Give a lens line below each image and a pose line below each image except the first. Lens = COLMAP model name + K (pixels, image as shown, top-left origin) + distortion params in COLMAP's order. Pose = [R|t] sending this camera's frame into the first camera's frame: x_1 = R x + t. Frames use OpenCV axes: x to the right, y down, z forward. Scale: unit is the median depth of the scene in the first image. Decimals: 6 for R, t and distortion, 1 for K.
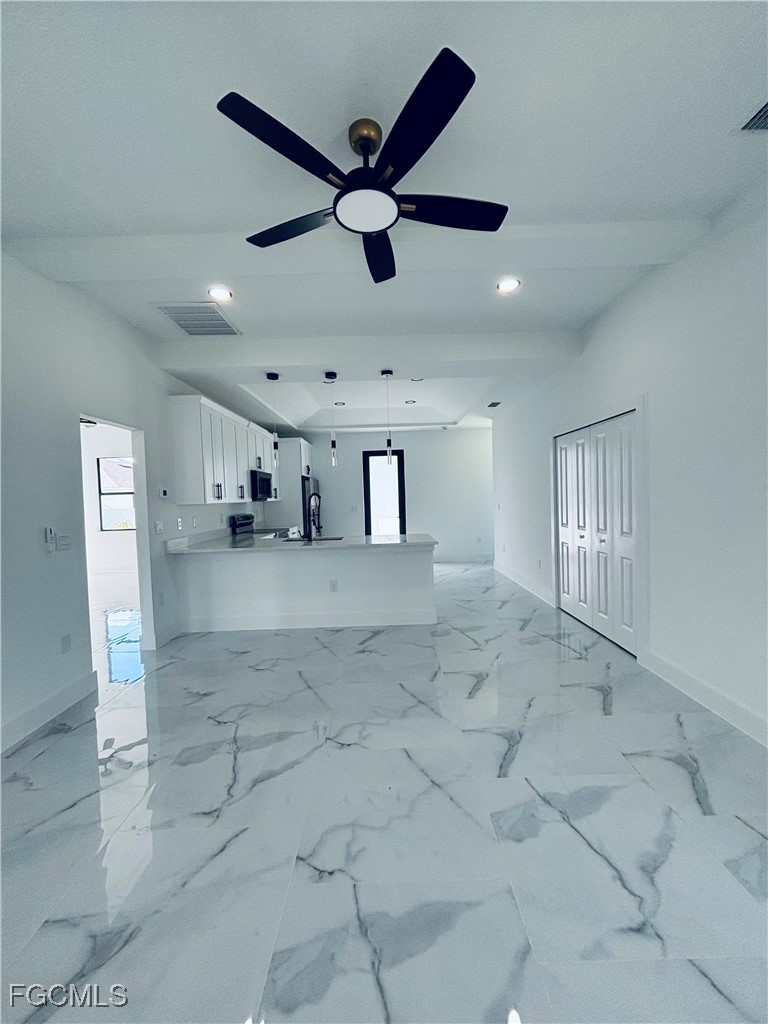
lens RADIAL K [[415.3, 0, 388.0], [0, 415.3, 513.2], [0, 0, 1]] dist [-0.001951, 0.000203]
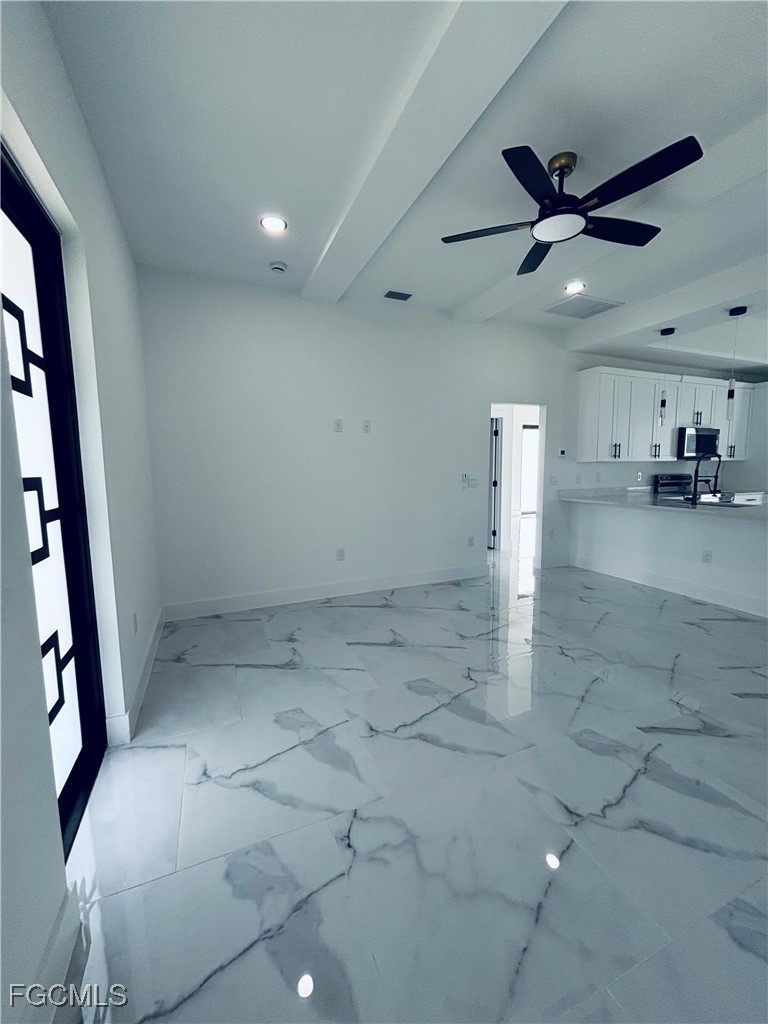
lens RADIAL K [[415.3, 0, 386.3], [0, 415.3, 516.8], [0, 0, 1]] dist [-0.001951, 0.000203]
pose [[0.384497, 0.140285, -0.912405, 0.374501], [-0.037830, 0.989950, 0.136266, -0.005401], [0.922351, -0.017877, 0.385939, 0.007132]]
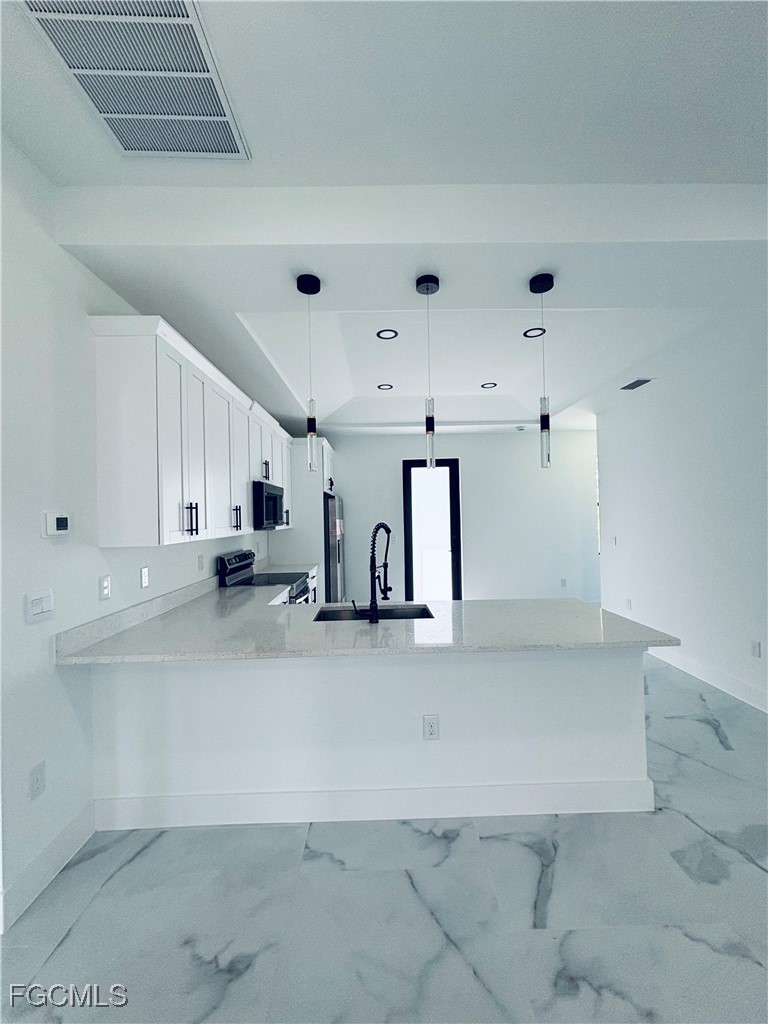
lens RADIAL K [[415.3, 0, 385.3], [0, 415.3, 511.9], [0, 0, 1]] dist [-0.001951, 0.000203]
pose [[0.999919, 0.010318, 0.007492, -0.170677], [-0.009930, 0.998700, -0.049997, -0.036270], [-0.007998, 0.049918, 0.998721, 0.477282]]
